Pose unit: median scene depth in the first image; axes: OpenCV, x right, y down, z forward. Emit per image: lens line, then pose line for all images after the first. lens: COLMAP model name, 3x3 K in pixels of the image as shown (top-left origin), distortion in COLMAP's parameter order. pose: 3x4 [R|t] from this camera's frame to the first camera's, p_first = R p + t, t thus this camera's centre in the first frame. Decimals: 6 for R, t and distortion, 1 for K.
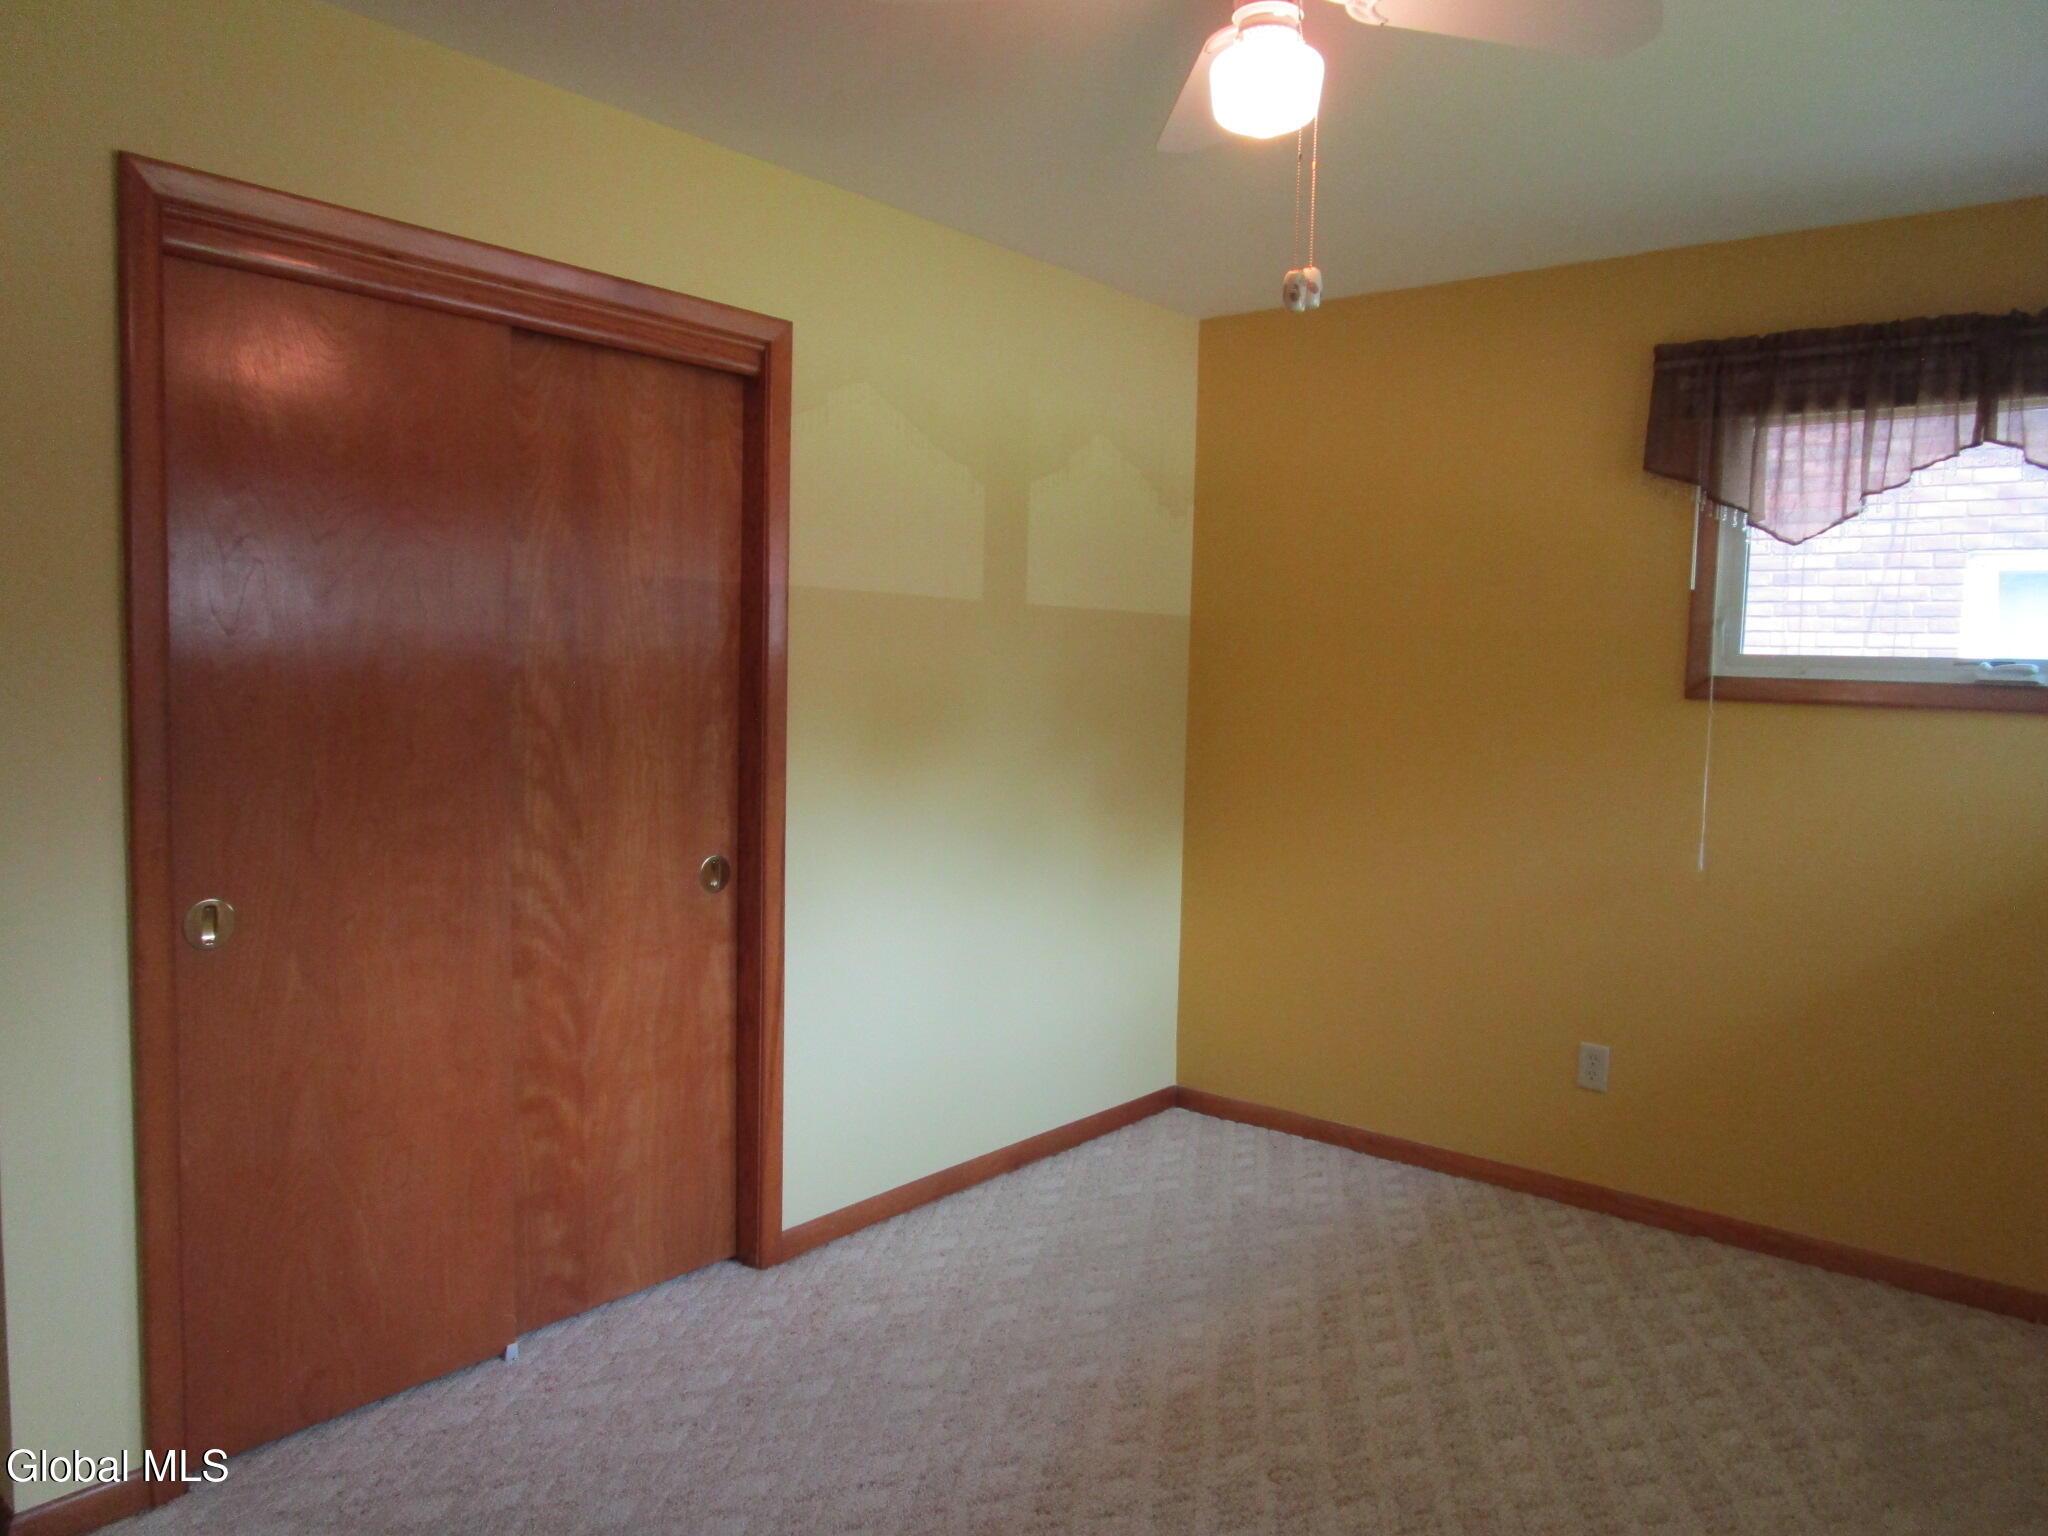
lens RADIAL K [[1464.8, 0, 1032.1], [0, 1464.8, 771.6], [0, 0, 1]] dist [-0.019952, -0.000495]
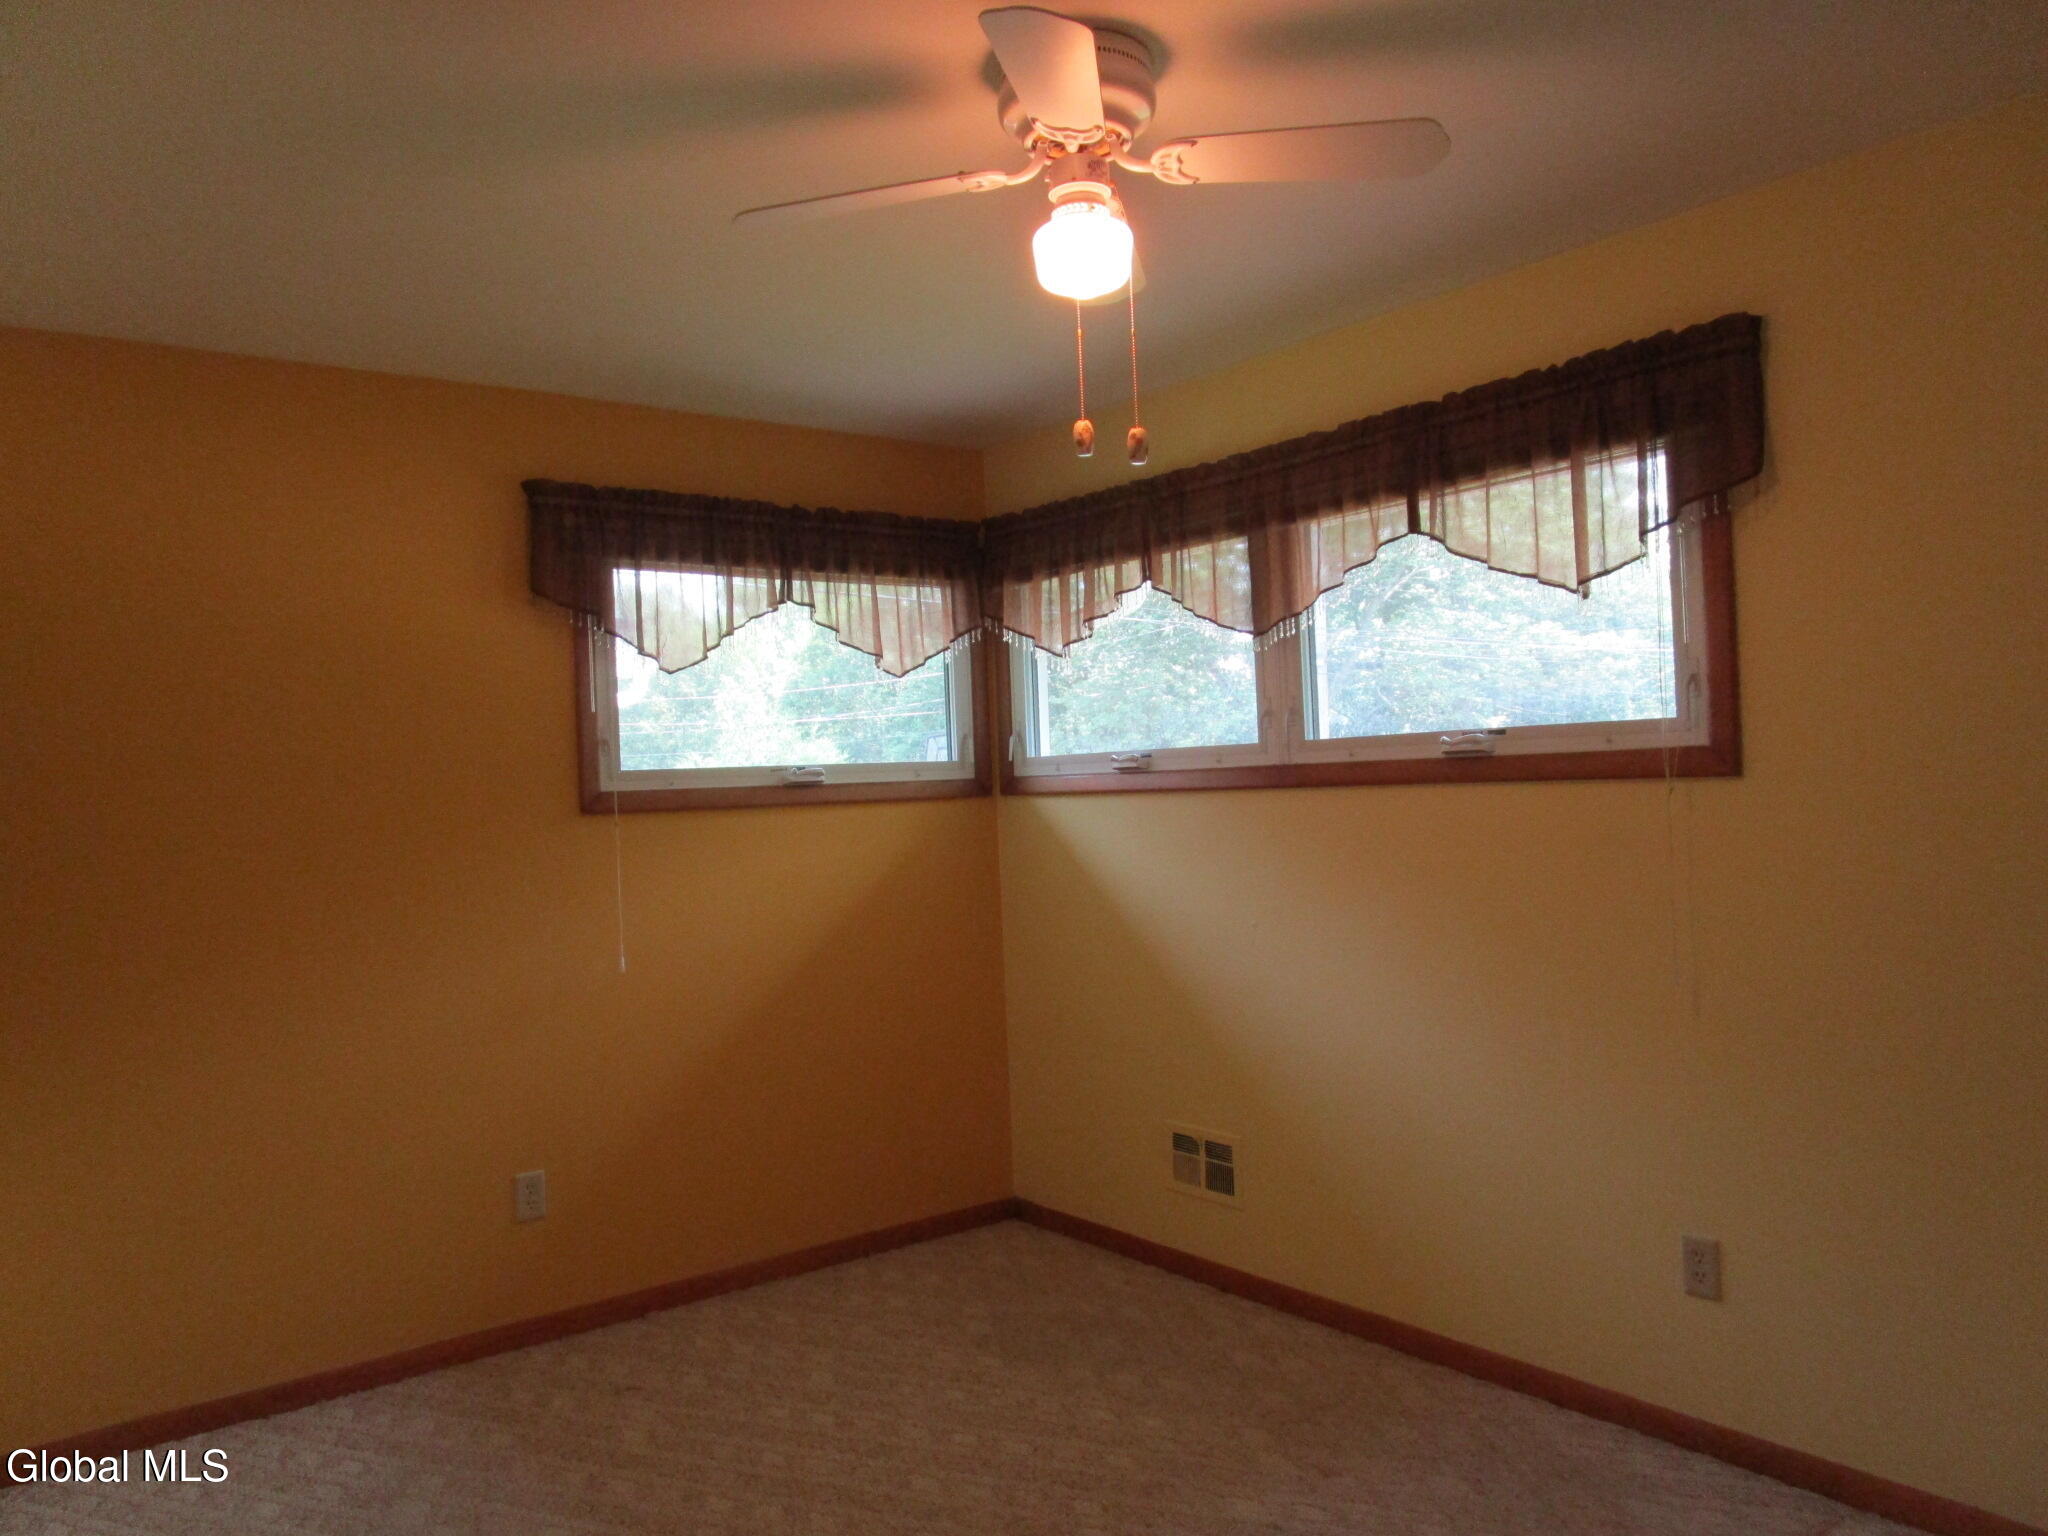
lens RADIAL K [[1464.8, 0, 1031.9], [0, 1464.8, 764.6], [0, 0, 1]] dist [-0.019952, -0.000495]
pose [[0.219388, -0.028277, 0.975228, -0.545160], [0.121367, 0.992607, 0.001478, -0.050998], [-0.968059, 0.118036, 0.221198, 0.470950]]
